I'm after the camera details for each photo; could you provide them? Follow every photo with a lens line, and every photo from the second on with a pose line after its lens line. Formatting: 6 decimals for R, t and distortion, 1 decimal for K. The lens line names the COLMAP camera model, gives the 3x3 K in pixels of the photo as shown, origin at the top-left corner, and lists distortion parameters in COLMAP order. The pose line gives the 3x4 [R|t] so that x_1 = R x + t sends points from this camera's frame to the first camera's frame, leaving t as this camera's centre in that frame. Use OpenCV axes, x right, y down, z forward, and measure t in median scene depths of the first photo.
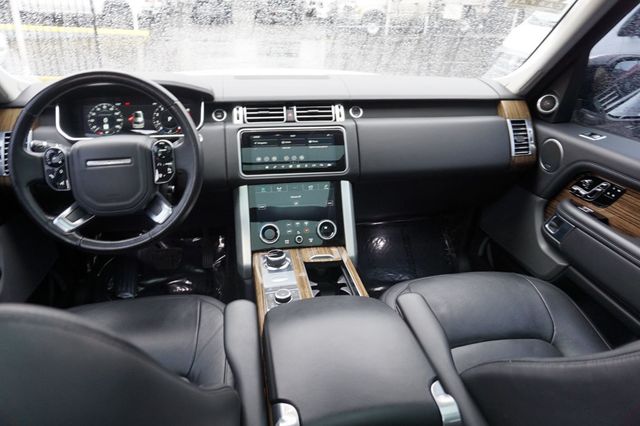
lens RADIAL K [[435.3, 0, 318.2], [0, 435.3, 214.5], [0, 0, 1]] dist [-0.044339, 0.036691]
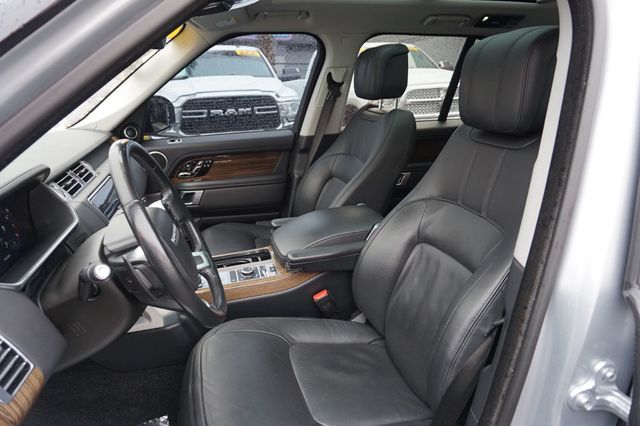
lens RADIAL K [[435.3, 0, 318.2], [0, 435.3, 214.5], [0, 0, 1]] dist [-0.044339, 0.036691]
pose [[-0.093333, -0.328808, 0.939773, -1.039818], [0.448160, 0.828990, 0.334556, -0.254254], [-0.889068, 0.452394, 0.069987, 0.514285]]
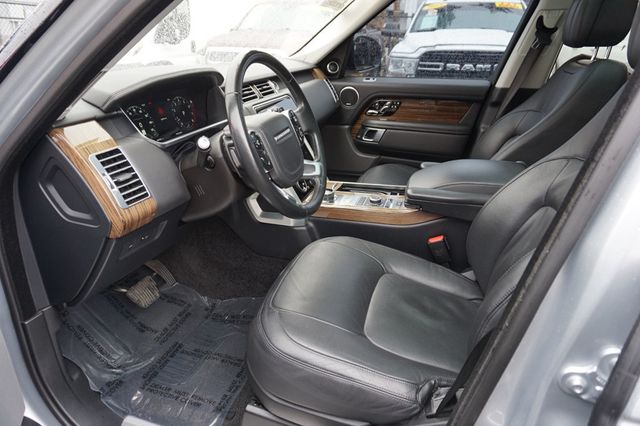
lens RADIAL K [[435.3, 0, 318.2], [0, 435.3, 214.5], [0, 0, 1]] dist [-0.044339, 0.036691]
pose [[0.471246, -0.357209, 0.806430, -1.065462], [0.383589, 0.906324, 0.177302, -0.076640], [-0.794221, 0.225785, 0.564123, 0.286934]]
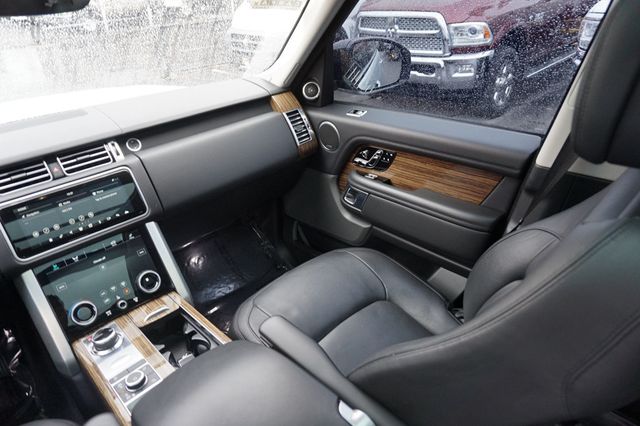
lens RADIAL K [[435.3, 0, 318.2], [0, 435.3, 214.5], [0, 0, 1]] dist [-0.044339, 0.036691]
pose [[0.833144, -0.325415, 0.447187, -0.043722], [0.309694, 0.944421, 0.110265, -0.085361], [-0.458215, 0.046624, 0.887618, 0.044368]]
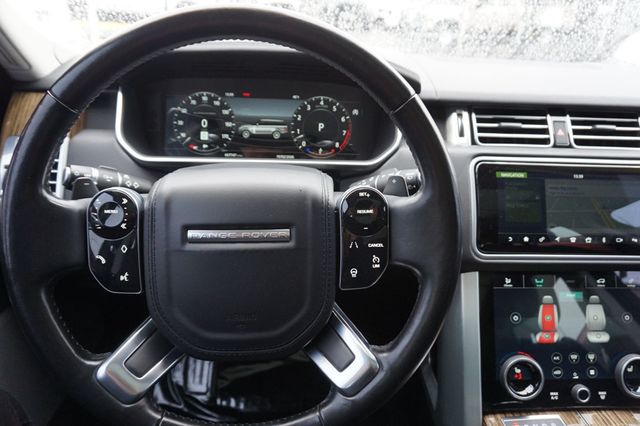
lens RADIAL K [[446.9, 0, 303.2], [0, 446.9, 212.3], [0, 0, 1]] dist [-0.009116, -0.002383]
pose [[0.991347, 0.071874, -0.109845, -0.302398], [-0.073419, 0.997250, -0.010085, -0.112295], [0.108818, 0.018062, 0.993898, 0.465974]]
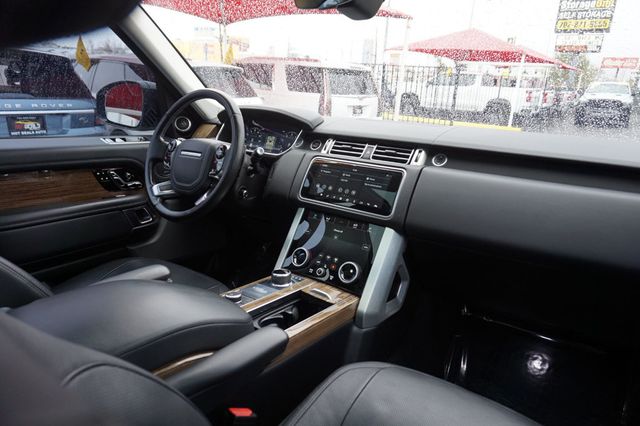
lens RADIAL K [[435.3, 0, 318.2], [0, 435.3, 214.5], [0, 0, 1]] dist [-0.044339, 0.036691]
pose [[0.674922, 0.198921, -0.710571, 0.588933], [-0.344625, 0.936475, -0.065173, 0.003205], [0.652468, 0.288867, 0.700601, 0.290722]]
